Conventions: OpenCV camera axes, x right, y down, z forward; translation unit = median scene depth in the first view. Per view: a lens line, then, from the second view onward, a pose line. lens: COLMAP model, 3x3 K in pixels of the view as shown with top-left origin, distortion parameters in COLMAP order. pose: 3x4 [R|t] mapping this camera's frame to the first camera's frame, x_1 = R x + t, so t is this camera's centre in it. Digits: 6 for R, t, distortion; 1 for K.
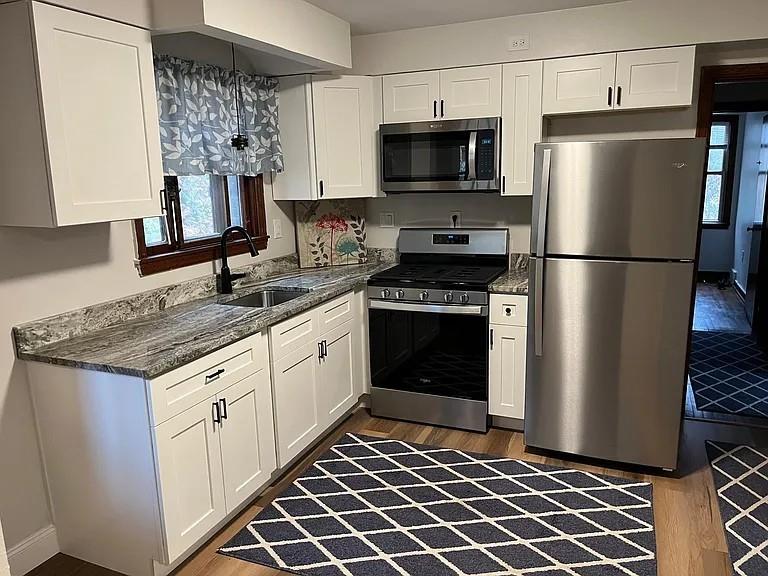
lens RADIAL K [[585.9, 0, 387.1], [0, 585.9, 292.1], [0, 0, 1]] dist [0.078353, -0.086676]
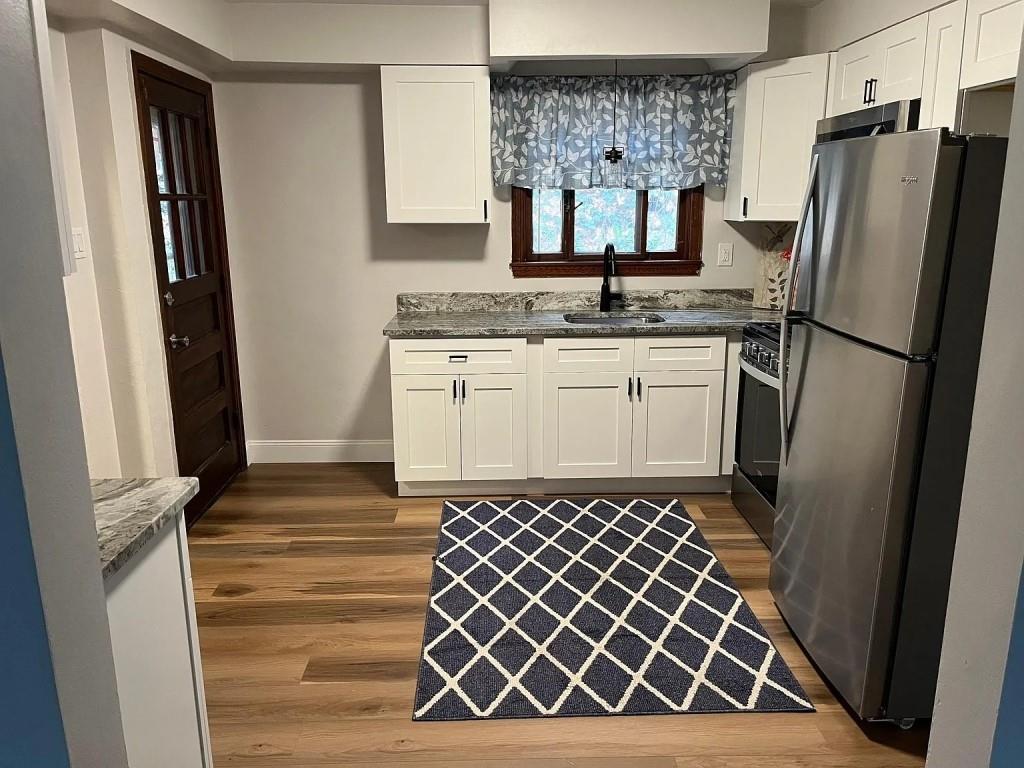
lens RADIAL K [[781.2, 0, 516.2], [0, 781.2, 389.5], [0, 0, 1]] dist [0.078353, -0.086676]
pose [[0.406598, 0.236452, -0.882479, 0.907598], [-0.191058, 0.966577, 0.170956, -0.070723], [0.893406, 0.099094, 0.438184, 0.323460]]
